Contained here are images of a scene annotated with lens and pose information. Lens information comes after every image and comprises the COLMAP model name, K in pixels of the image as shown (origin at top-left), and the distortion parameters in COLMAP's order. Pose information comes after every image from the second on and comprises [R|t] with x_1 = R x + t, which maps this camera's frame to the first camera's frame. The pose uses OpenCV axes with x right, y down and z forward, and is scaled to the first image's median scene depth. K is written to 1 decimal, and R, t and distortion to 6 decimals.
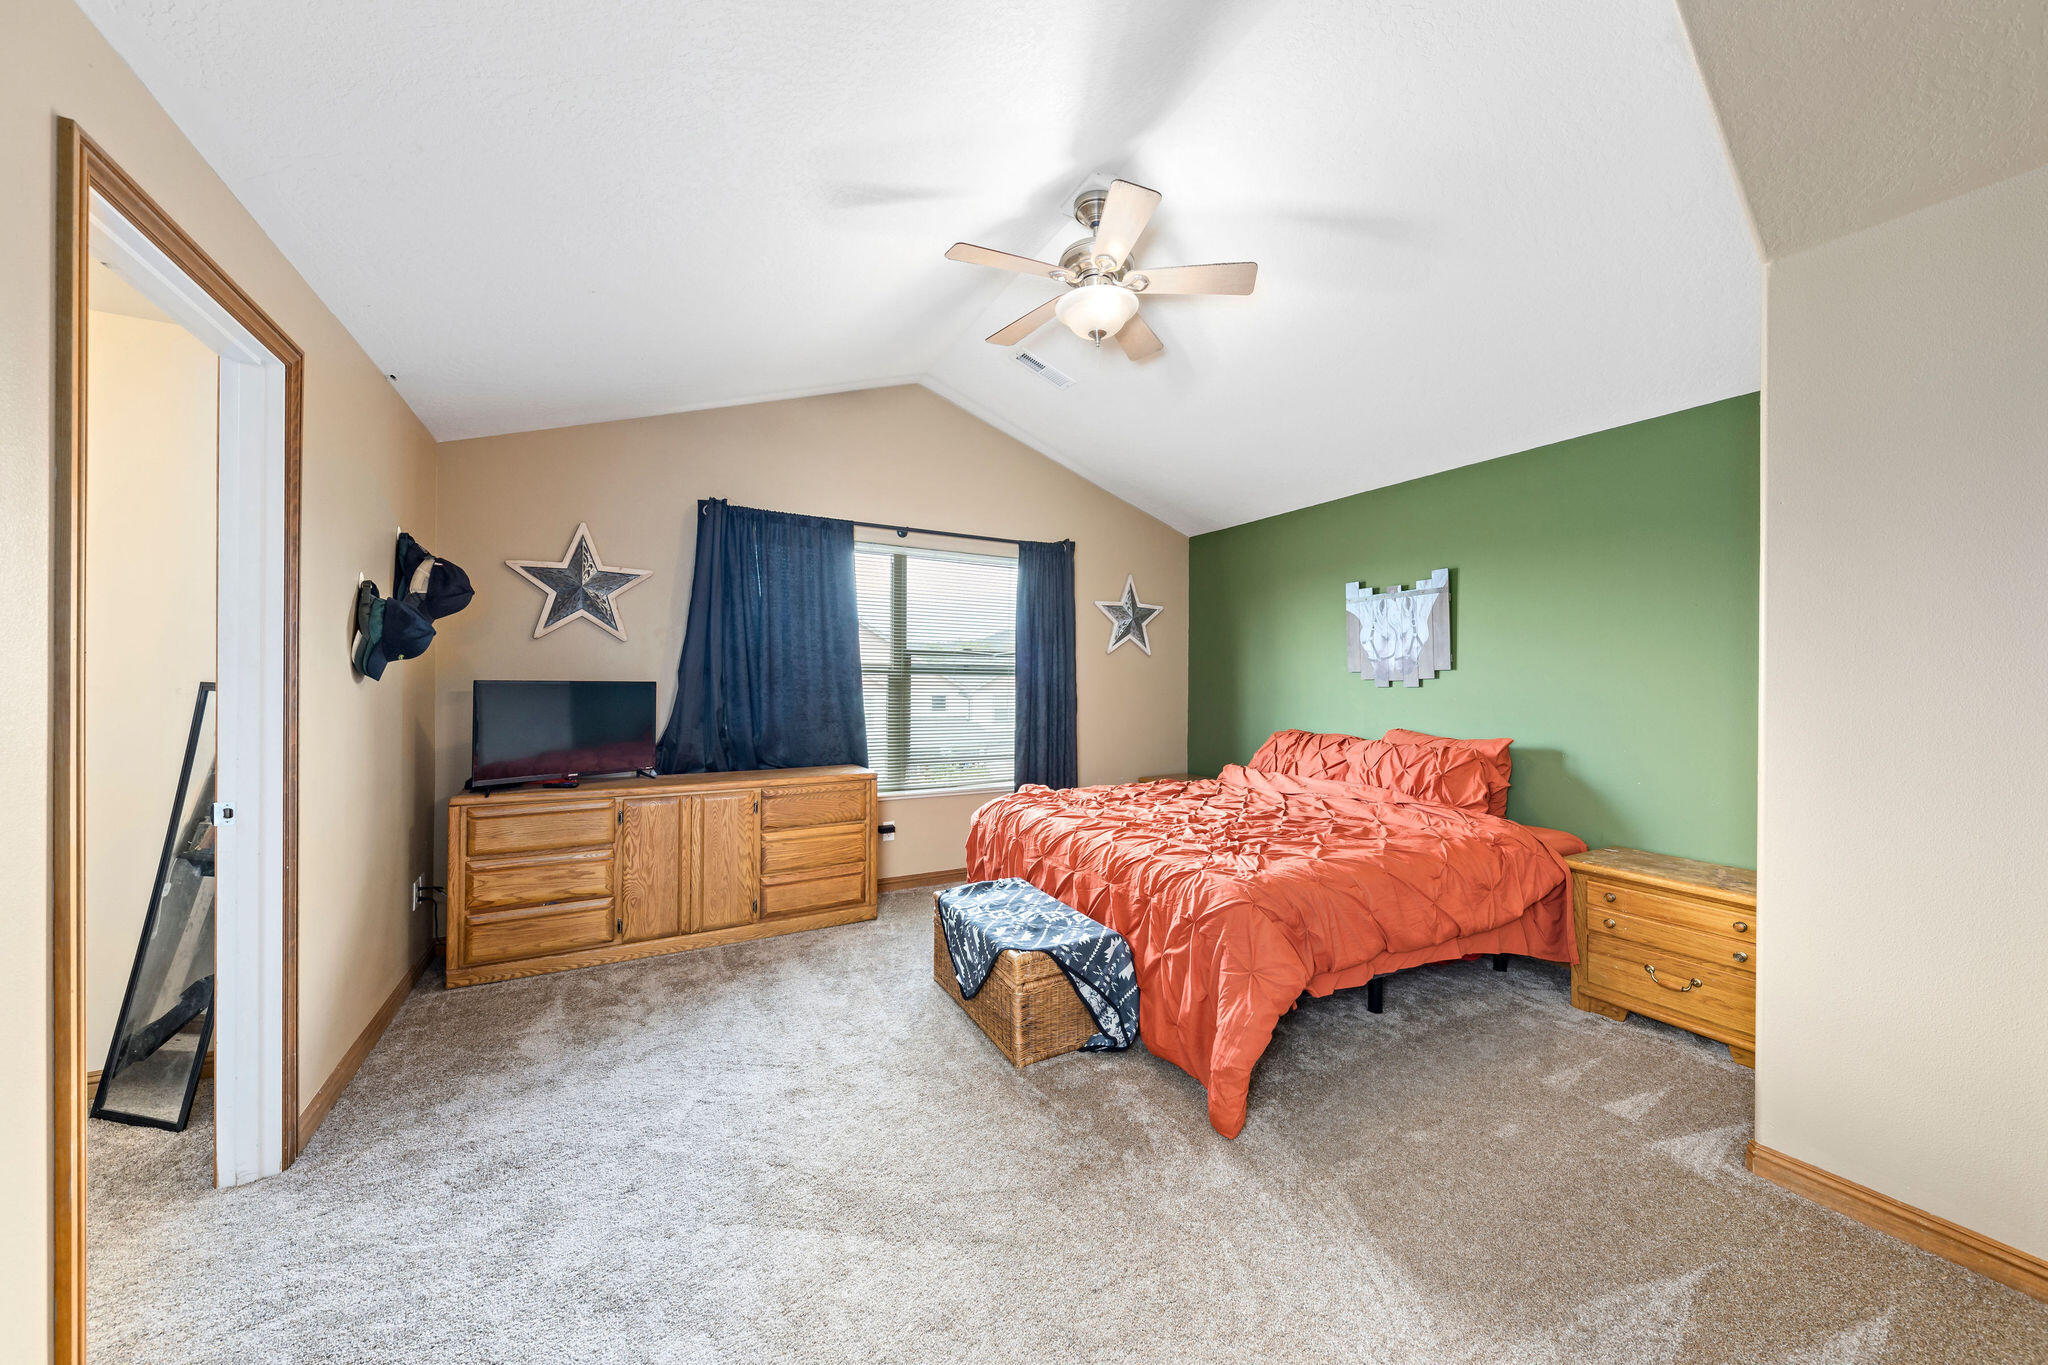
lens RADIAL K [[712.4, 0, 1037.1], [0, 712.4, 673.0], [0, 0, 1]] dist [-0.003031, -0.000527]
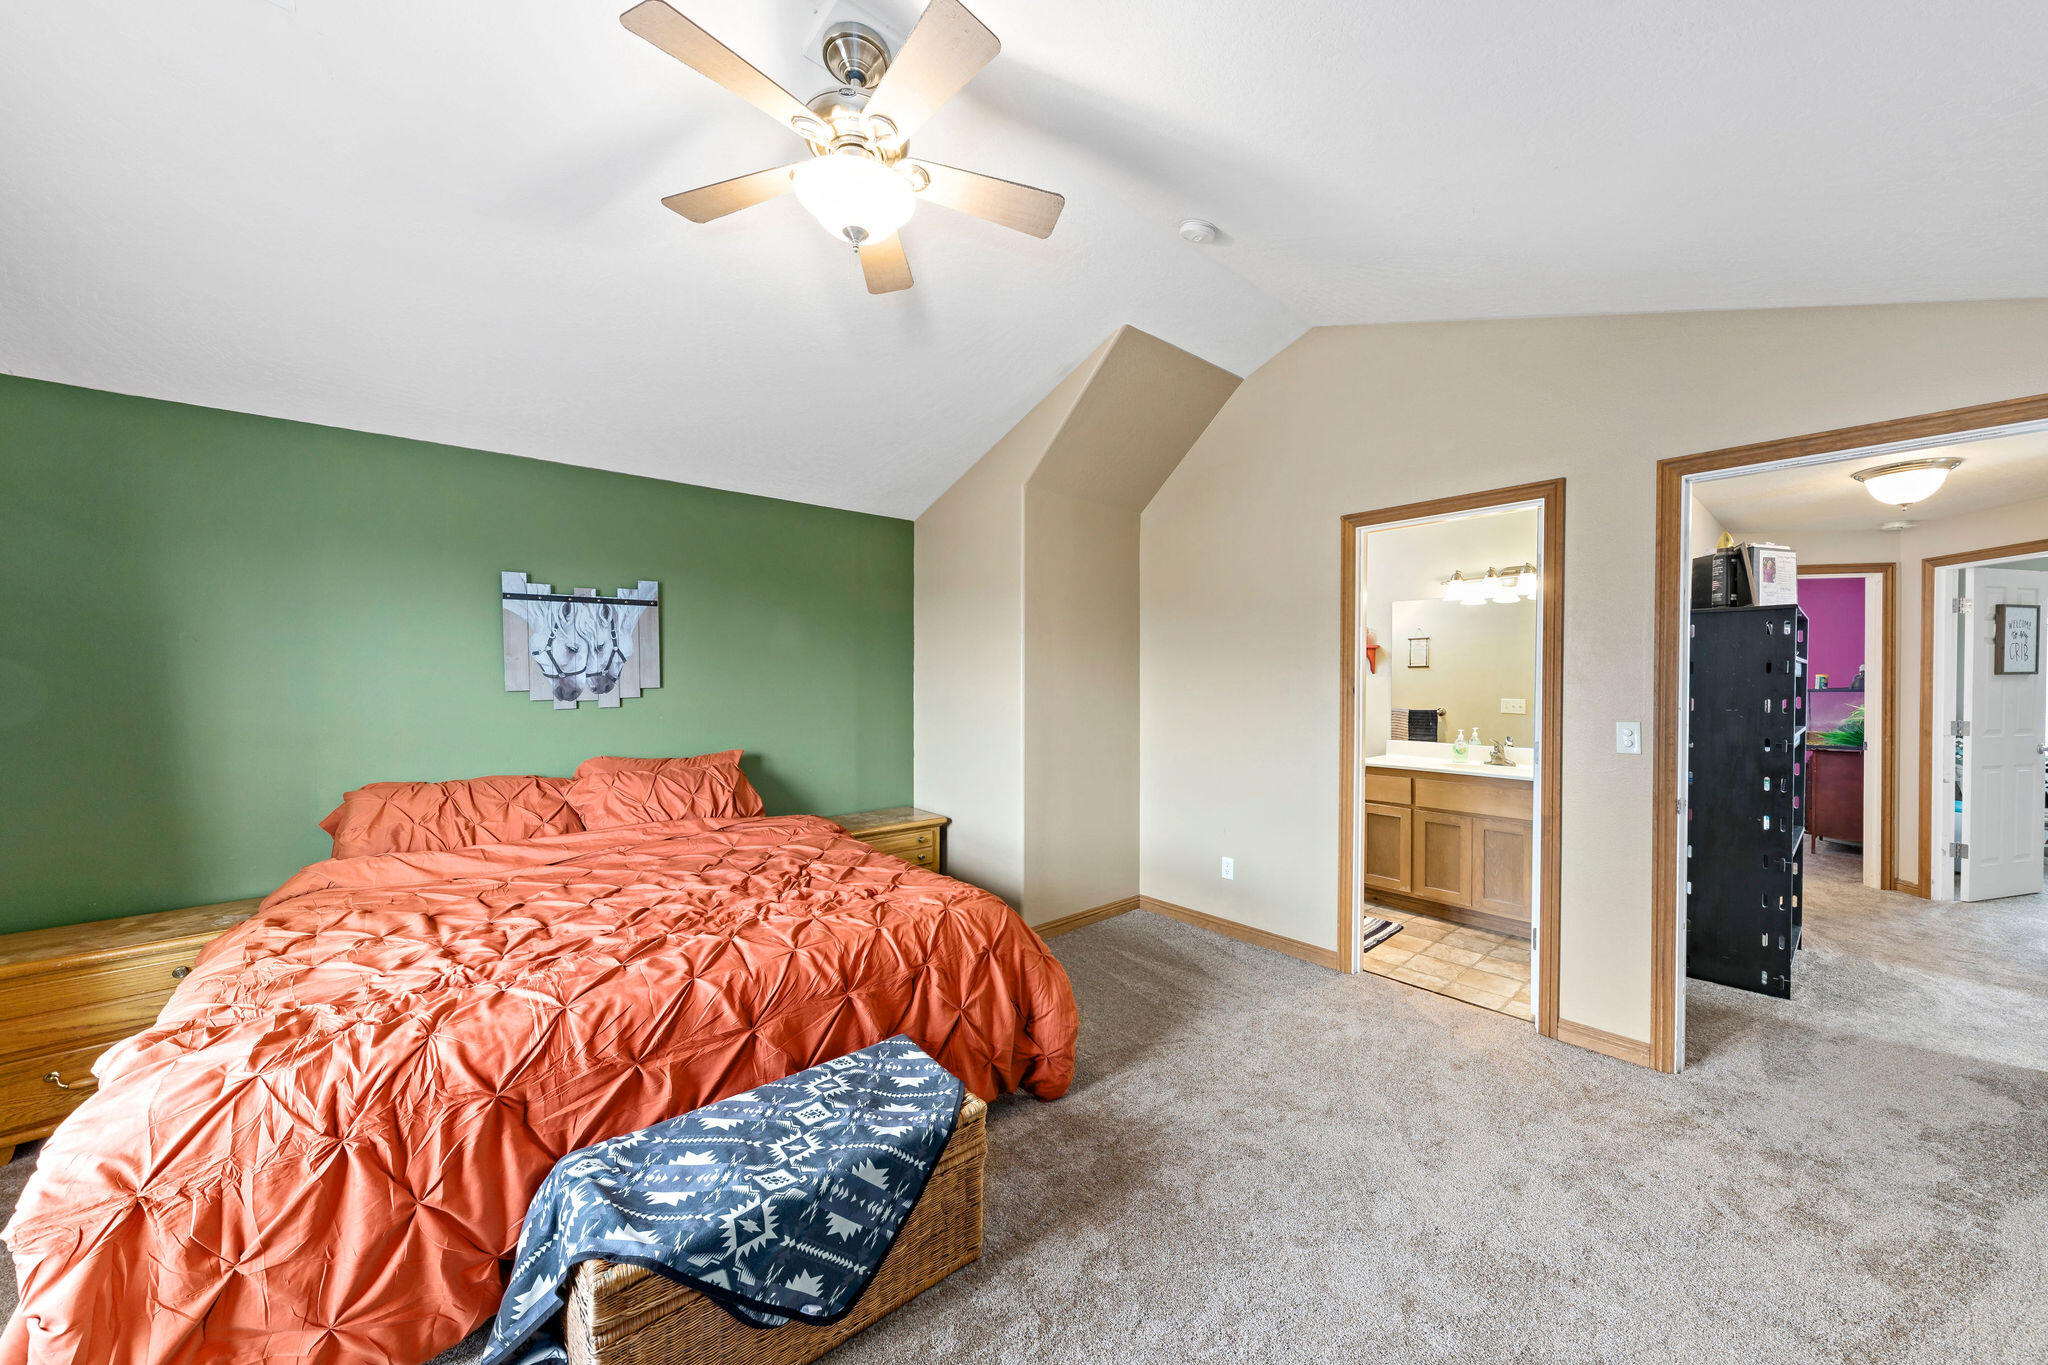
lens RADIAL K [[712.4, 0, 1042.3], [0, 712.4, 681.0], [0, 0, 1]] dist [-0.003031, -0.000527]
pose [[-0.212884, -0.014308, 0.976973, -0.536633], [-0.015651, 0.999814, 0.011232, -0.036391], [-0.976952, -0.012900, -0.213069, 0.778352]]
